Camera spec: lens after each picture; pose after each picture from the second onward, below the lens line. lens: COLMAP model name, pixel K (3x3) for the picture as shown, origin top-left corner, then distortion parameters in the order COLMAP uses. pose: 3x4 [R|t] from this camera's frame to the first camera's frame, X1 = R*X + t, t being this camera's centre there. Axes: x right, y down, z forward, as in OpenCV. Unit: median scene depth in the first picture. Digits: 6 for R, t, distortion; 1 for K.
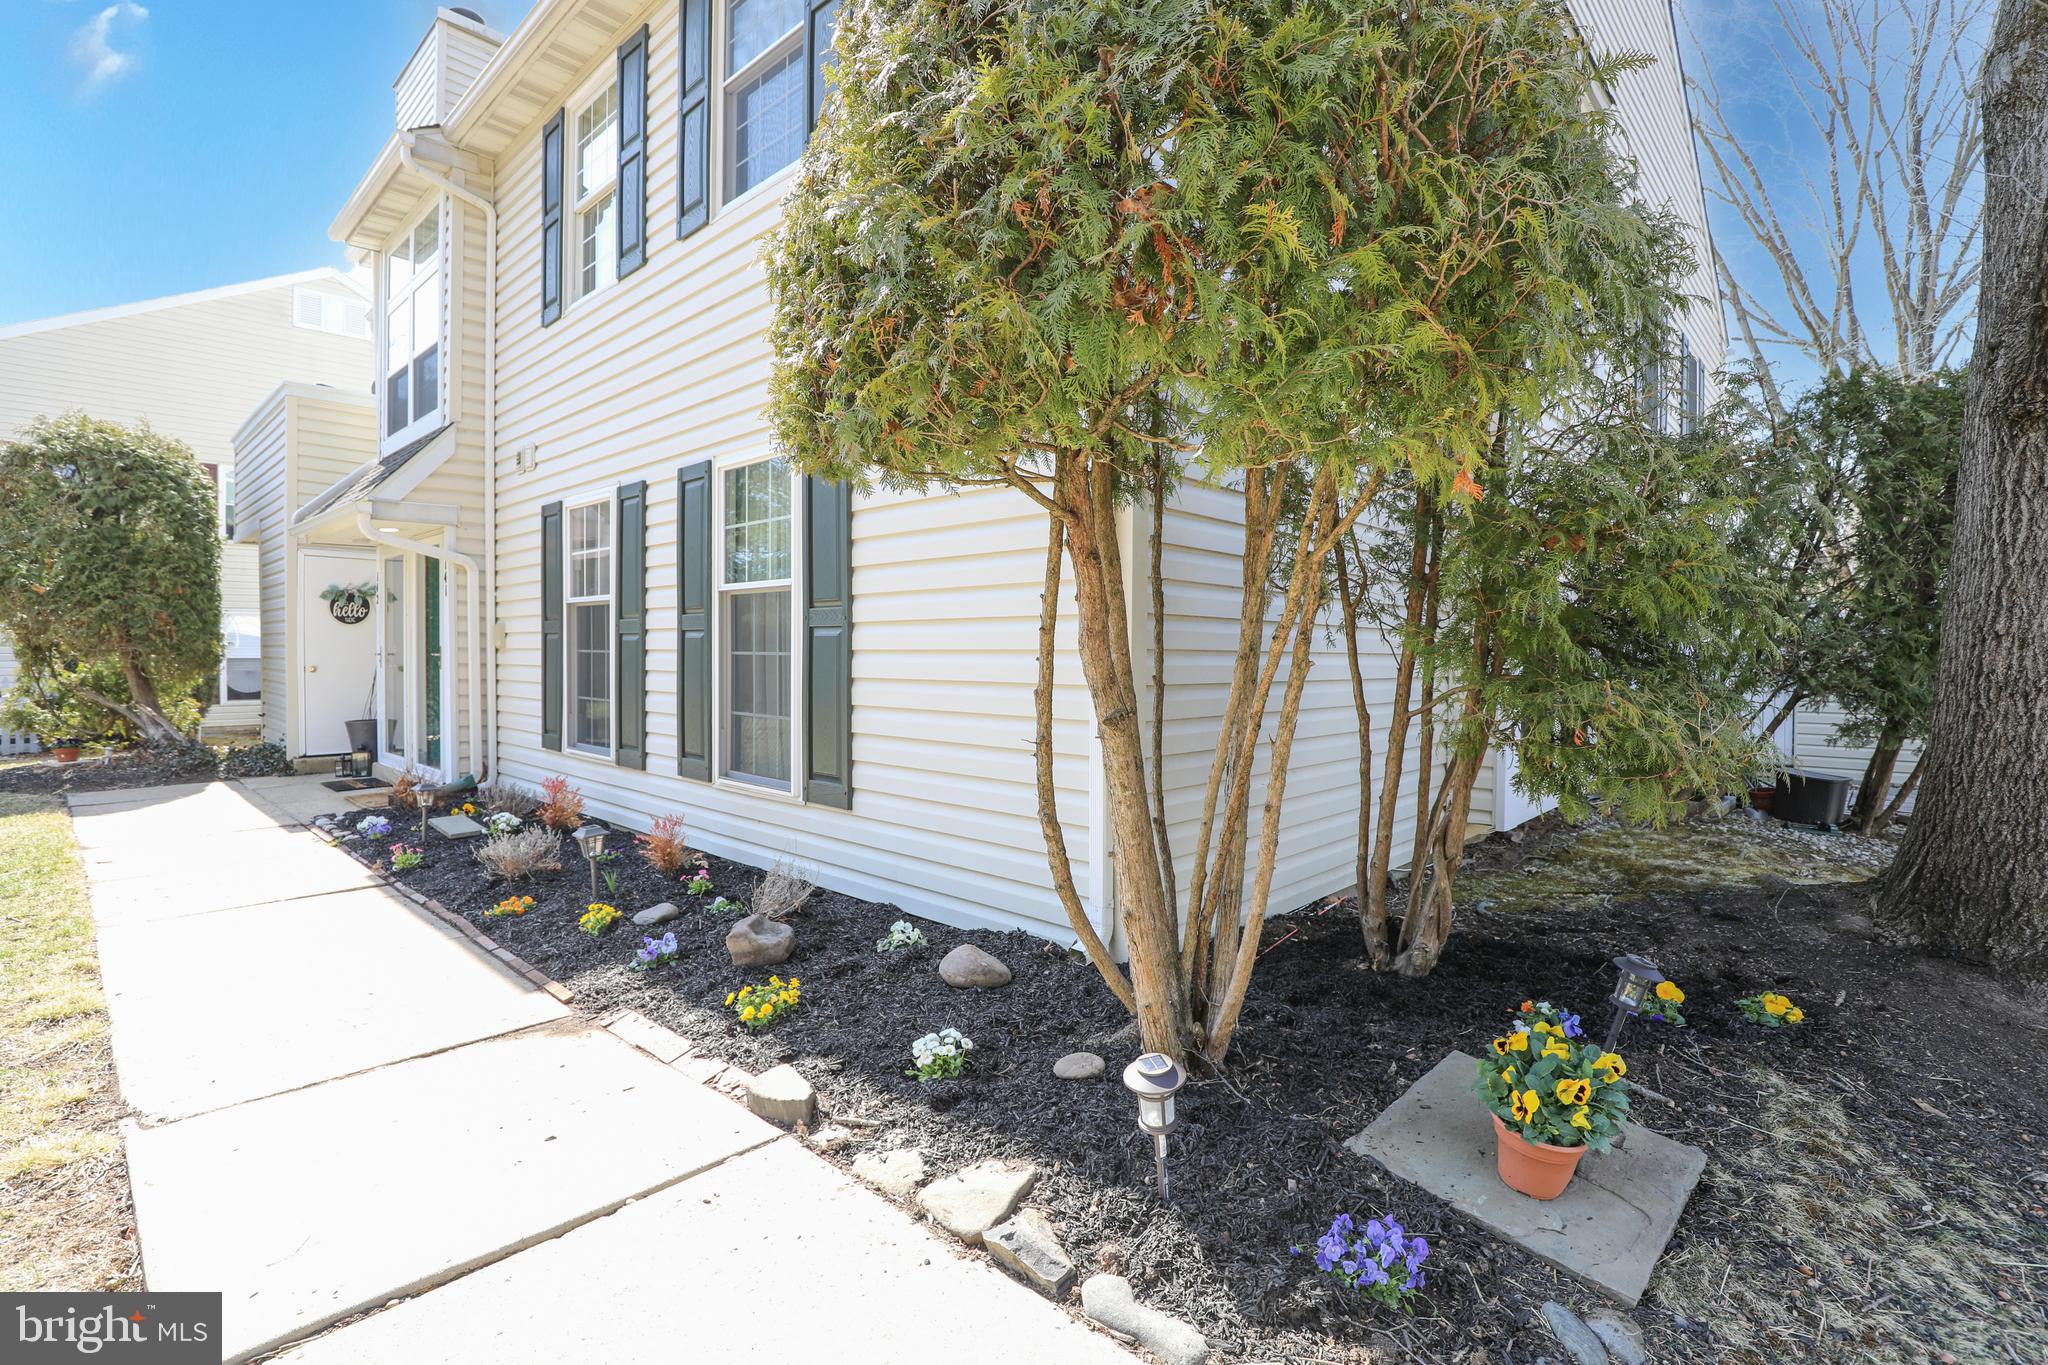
lens RADIAL K [[951.2, 0, 1020.0], [0, 951.2, 666.9], [0, 0, 1]] dist [-0.002051, -0.000069]
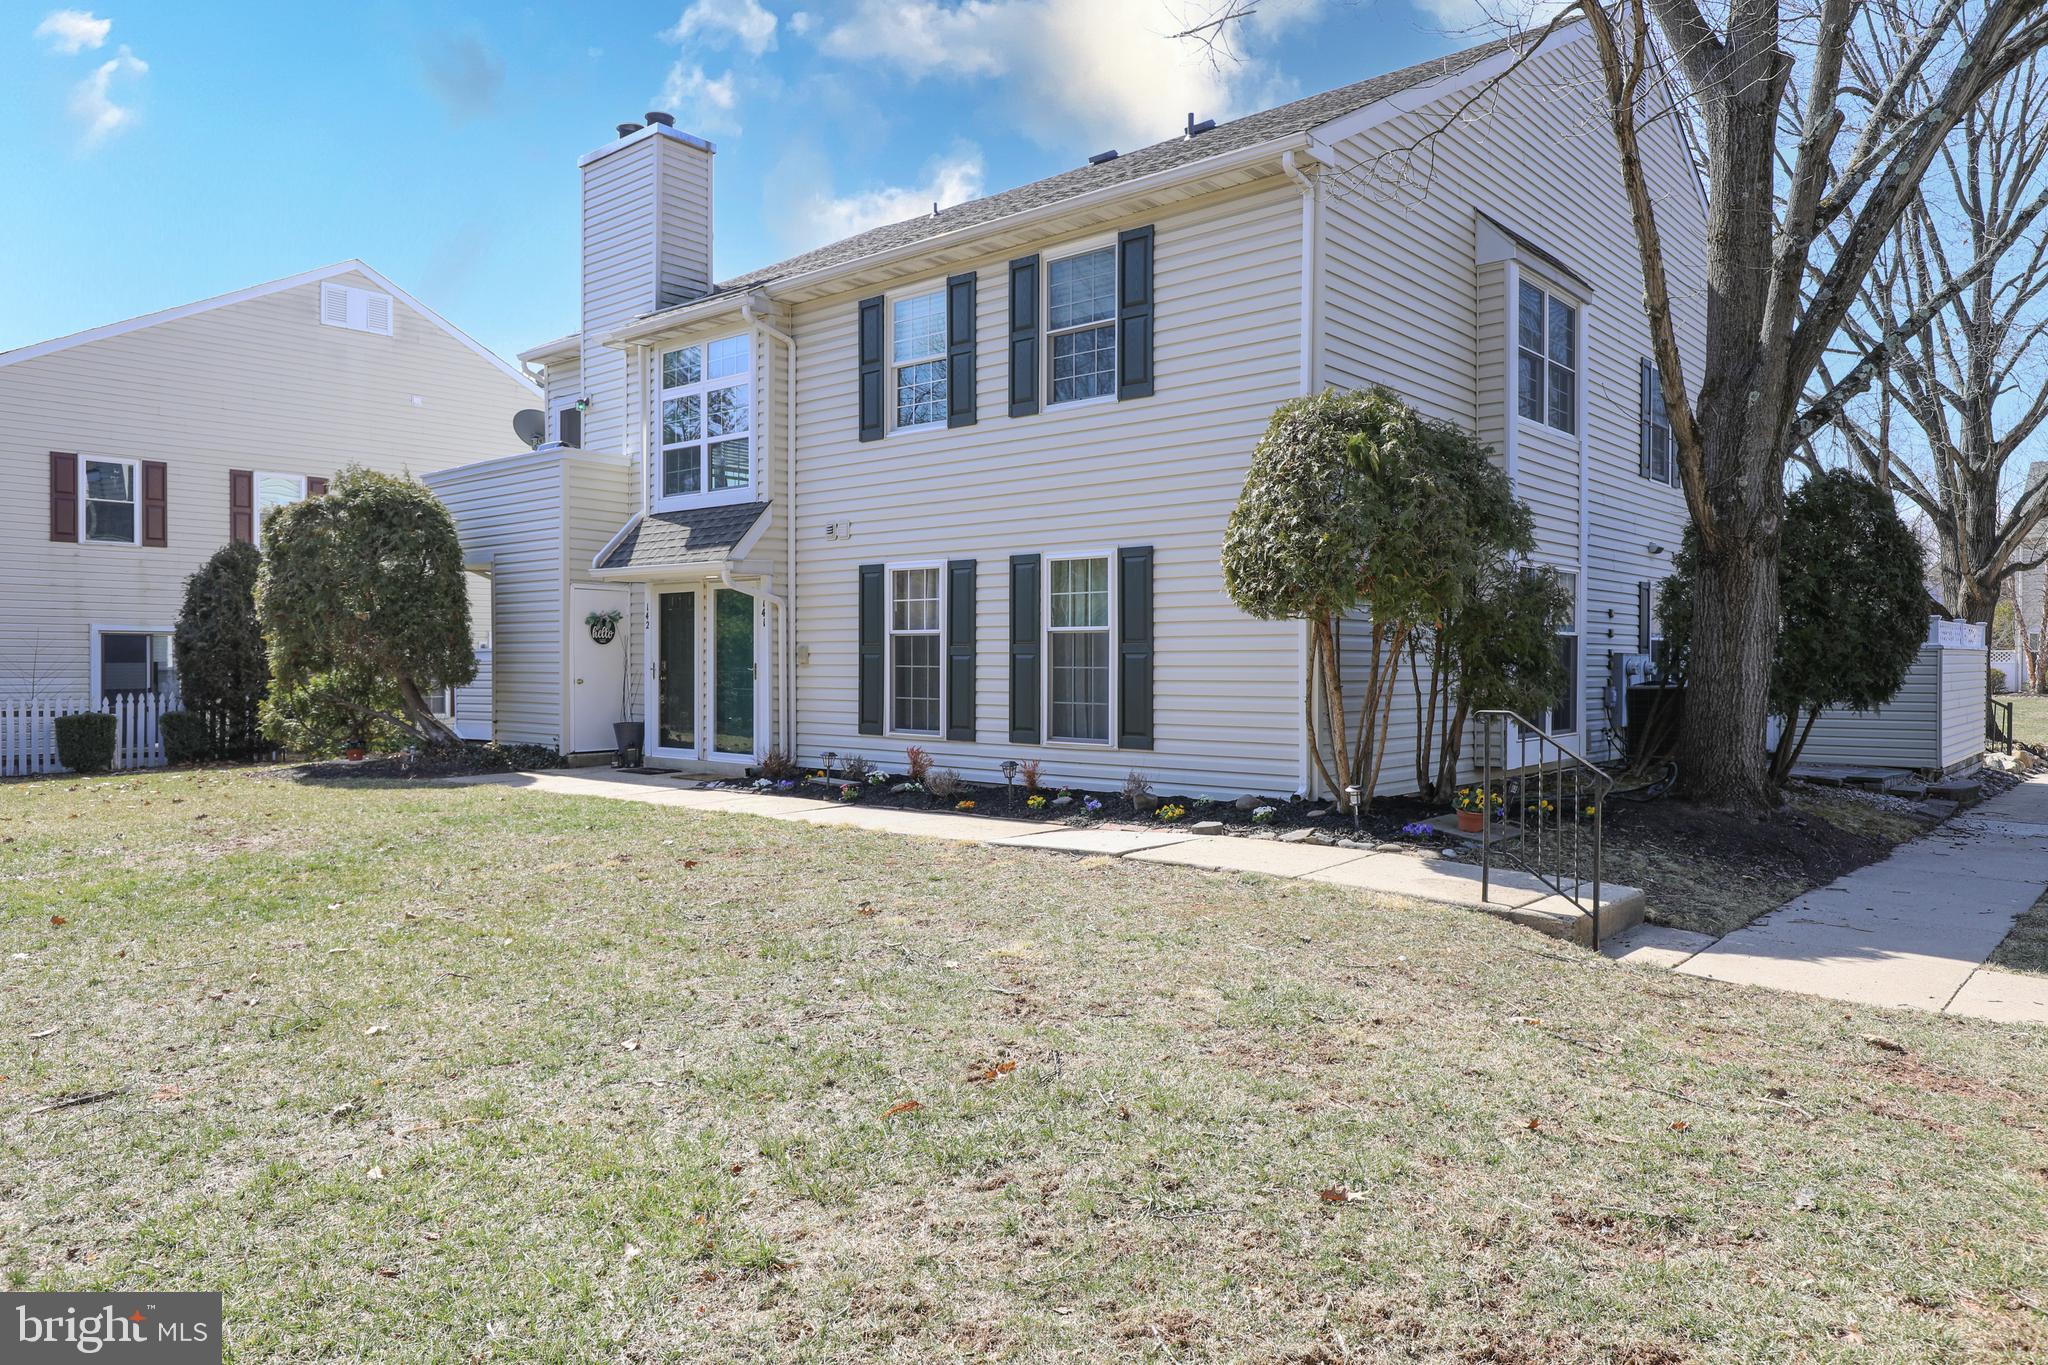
lens RADIAL K [[1361.8, 0, 1022.3], [0, 1361.8, 659.3], [0, 0, 1]] dist [0.125954, -0.000139]
pose [[0.998831, -0.005207, 0.048051, -0.454054], [0.005974, 0.999857, -0.015827, 0.008949], [-0.047962, 0.016095, 0.998719, -1.373464]]
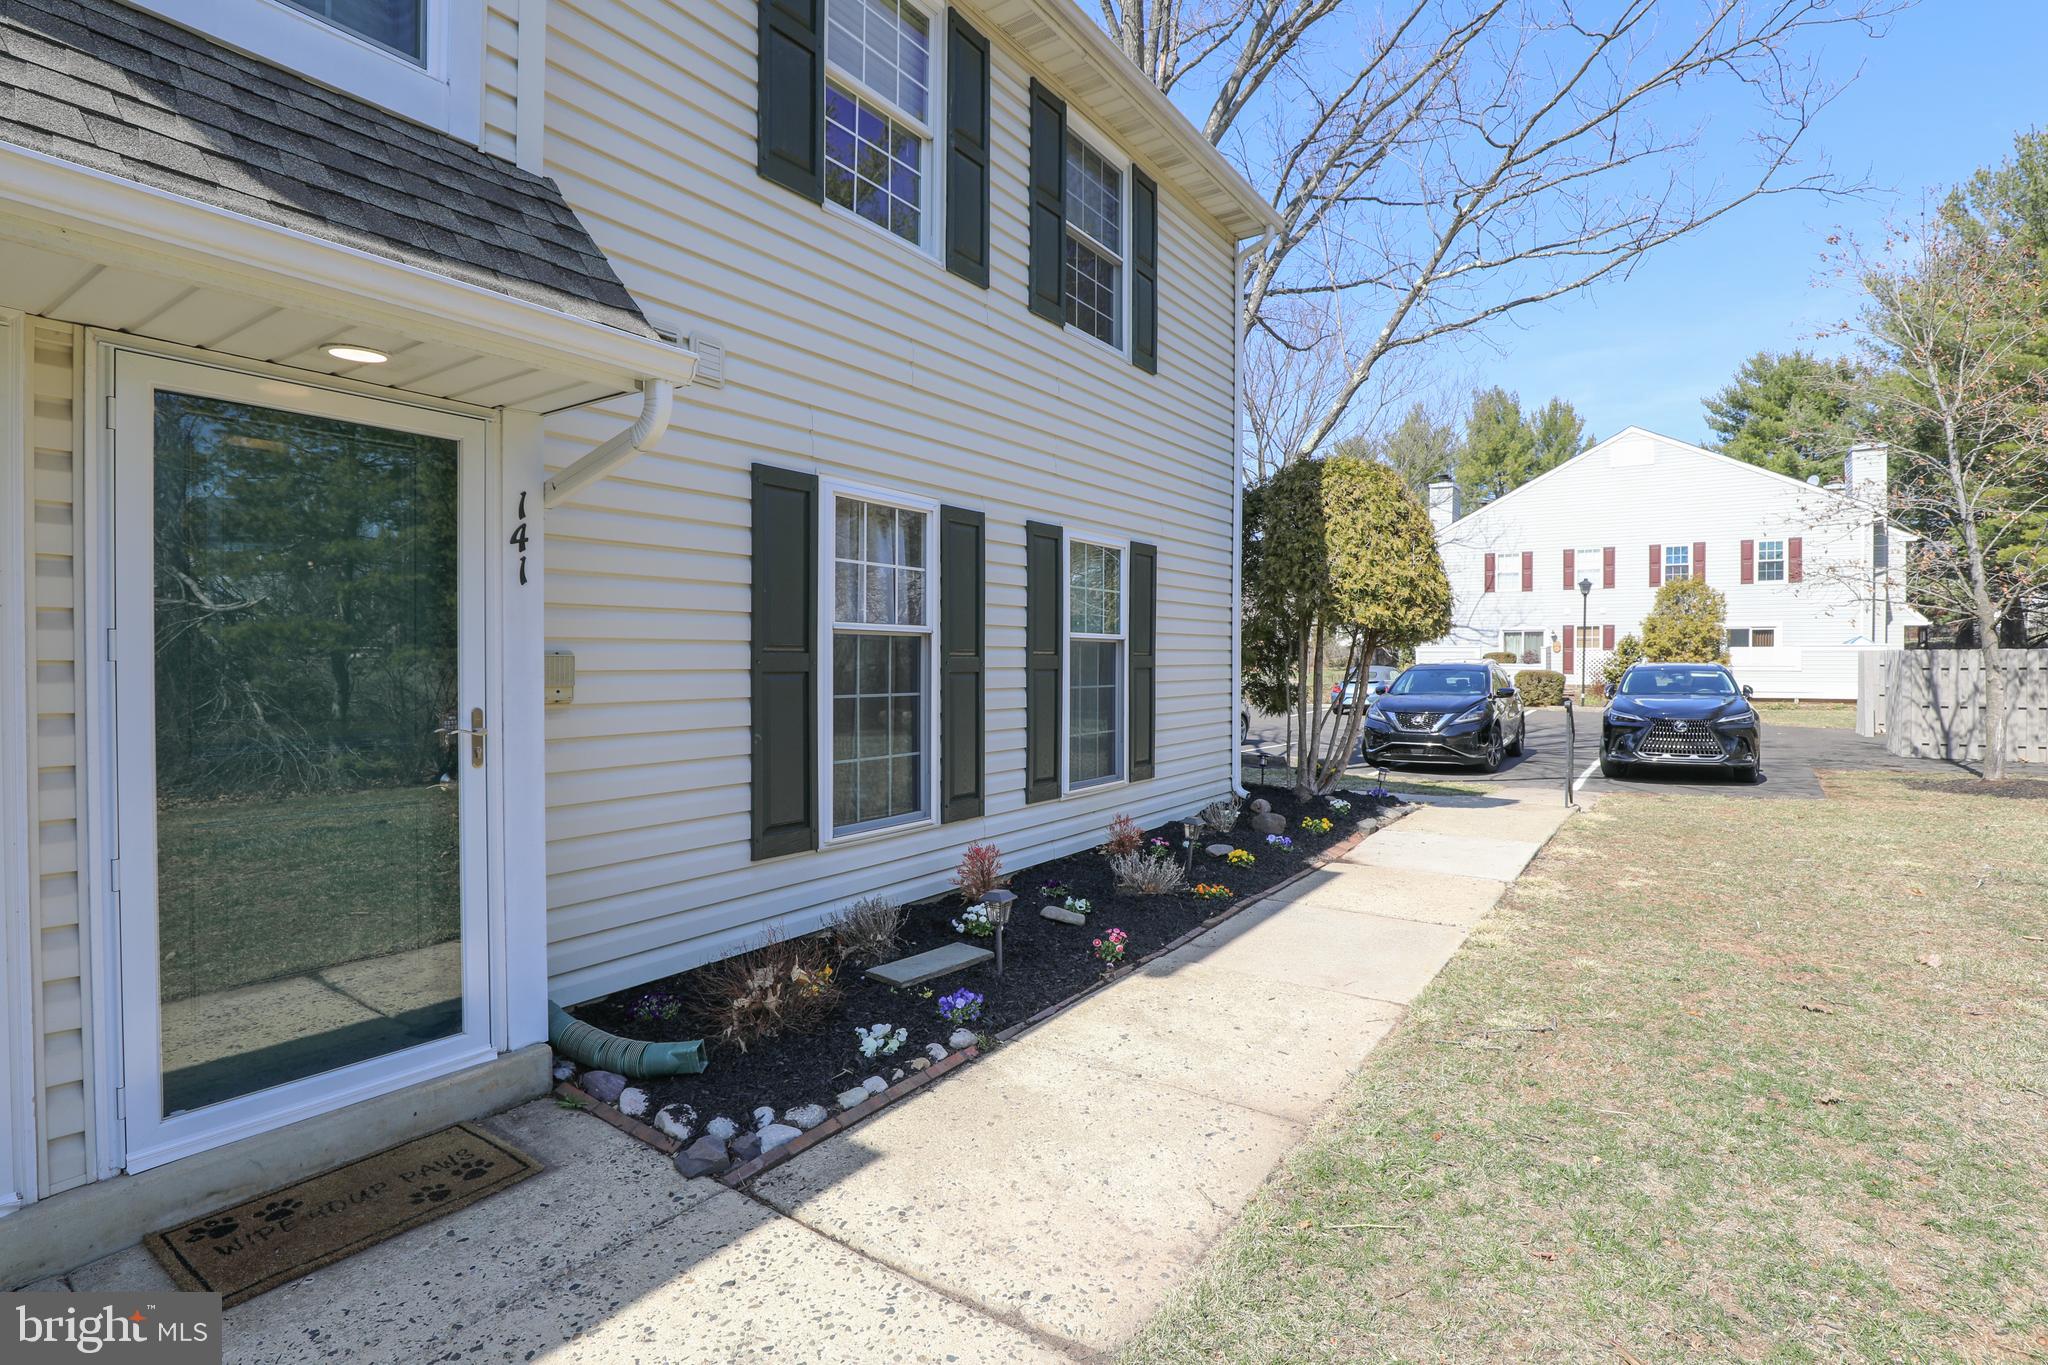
lens RADIAL K [[951.2, 0, 1020.0], [0, 951.2, 666.9], [0, 0, 1]] dist [-0.002051, -0.000069]
pose [[-0.141612, -0.017197, 0.989773, -1.446003], [0.009447, 0.999780, 0.018723, -0.061651], [-0.989877, 0.012002, -0.141418, 1.170519]]
